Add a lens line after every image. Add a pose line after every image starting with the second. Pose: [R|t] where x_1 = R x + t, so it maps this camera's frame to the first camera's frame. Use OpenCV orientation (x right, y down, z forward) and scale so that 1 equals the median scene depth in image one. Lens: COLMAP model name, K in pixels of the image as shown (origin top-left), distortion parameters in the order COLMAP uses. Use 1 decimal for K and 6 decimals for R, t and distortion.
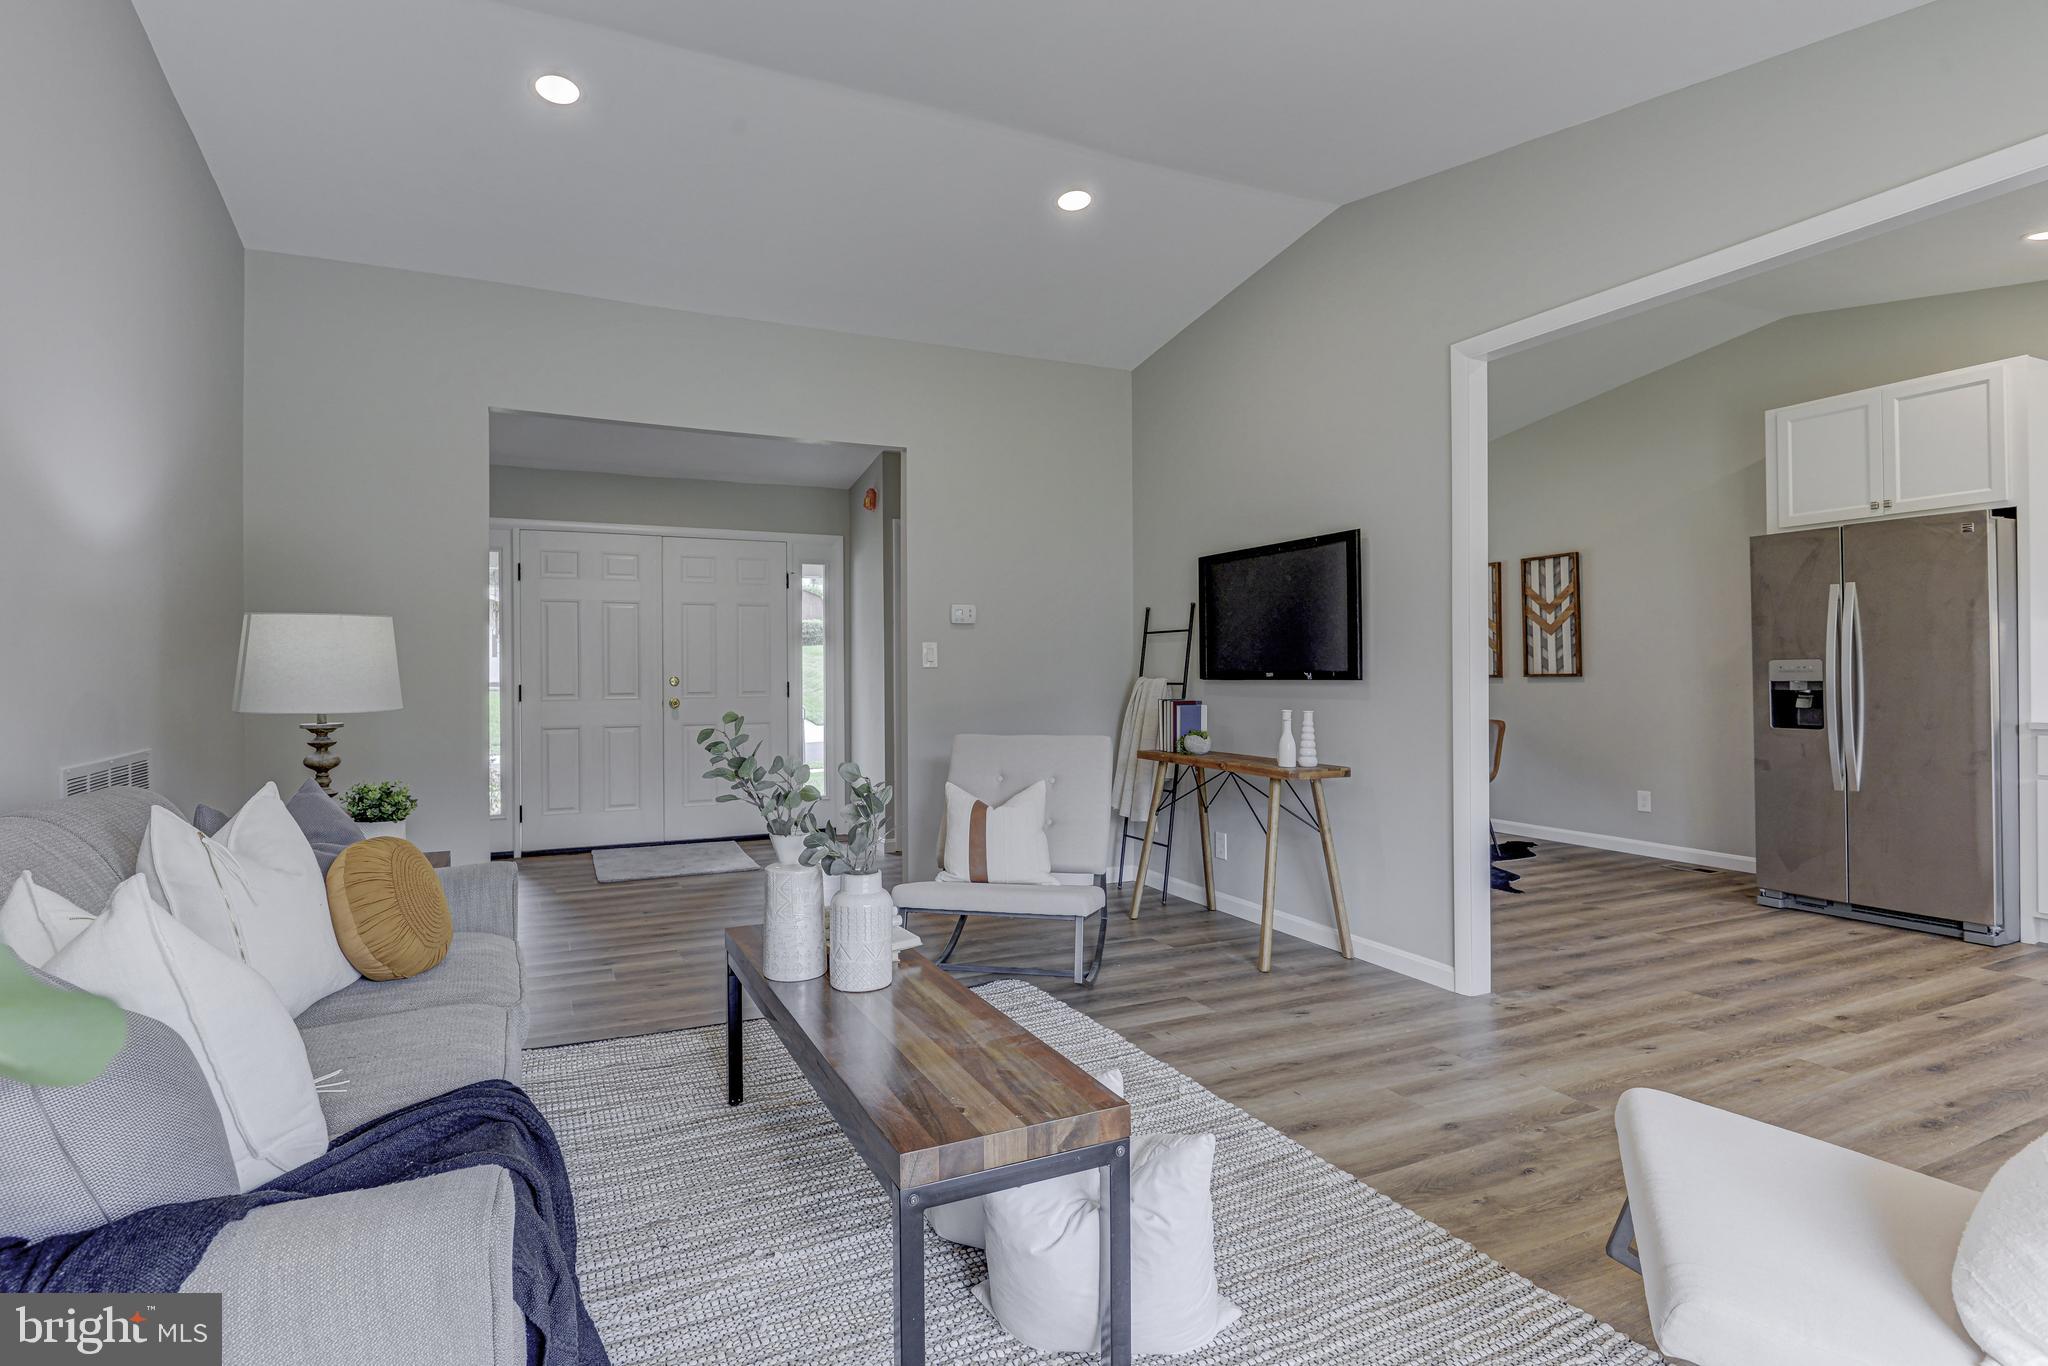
lens RADIAL K [[1031.6, 0, 1026.1], [0, 1031.6, 673.6], [0, 0, 1]] dist [-0.001003, 0.000065]
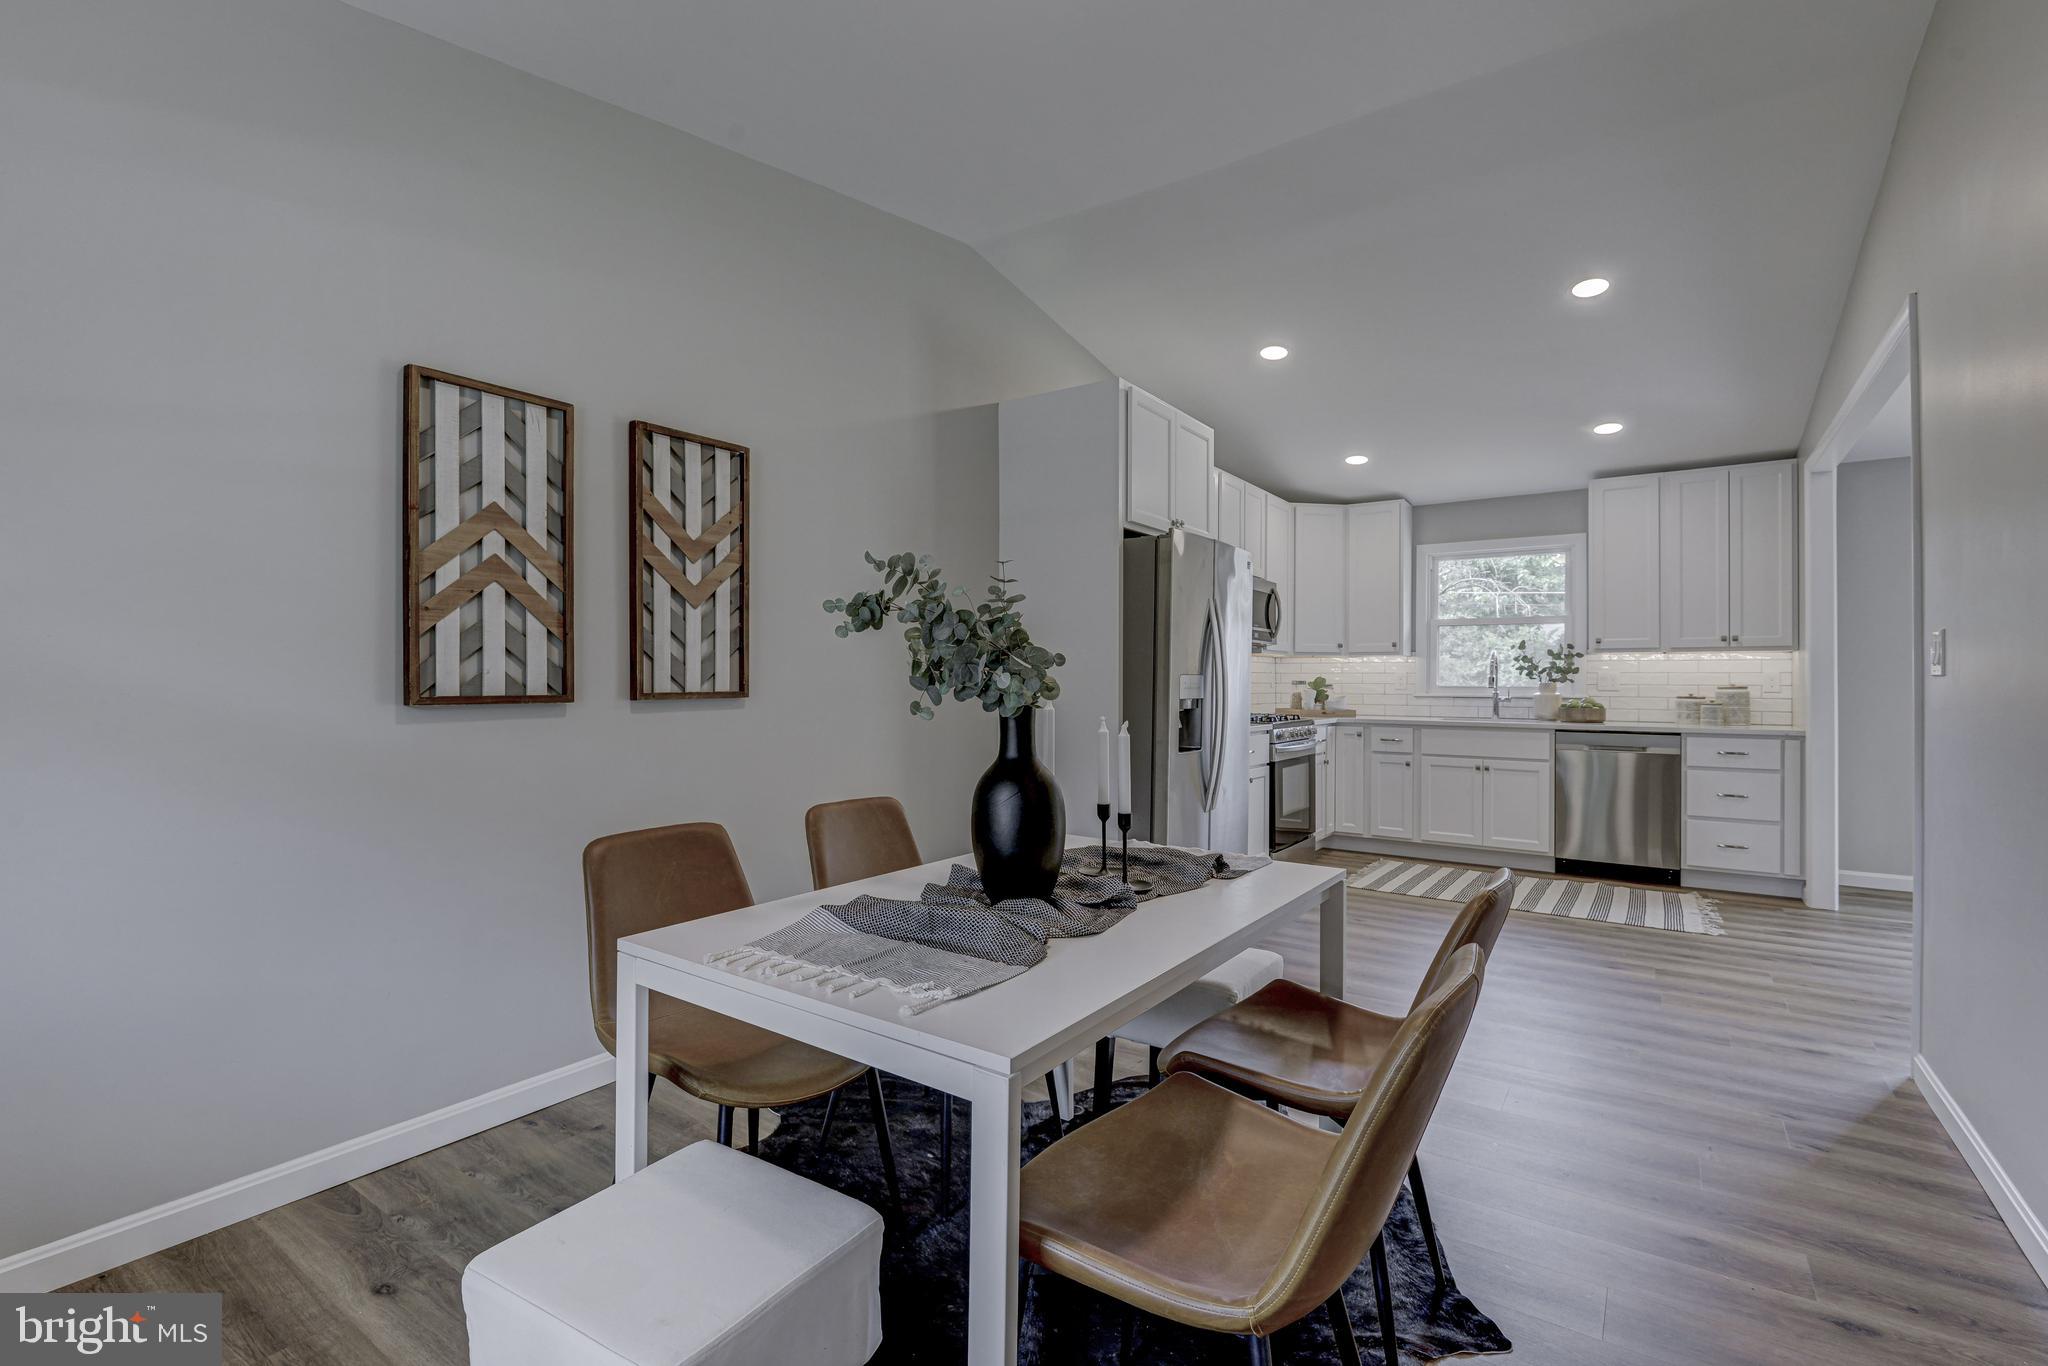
lens RADIAL K [[928.4, 0, 1001.9], [0, 928.4, 679.2], [0, 0, 1]] dist [-0.002807, -0.002141]
pose [[-0.479138, 0.000206, 0.877740, 0.076433], [-0.007607, 0.999961, -0.004388, -0.004551], [-0.877707, -0.008780, -0.479118, 1.104833]]
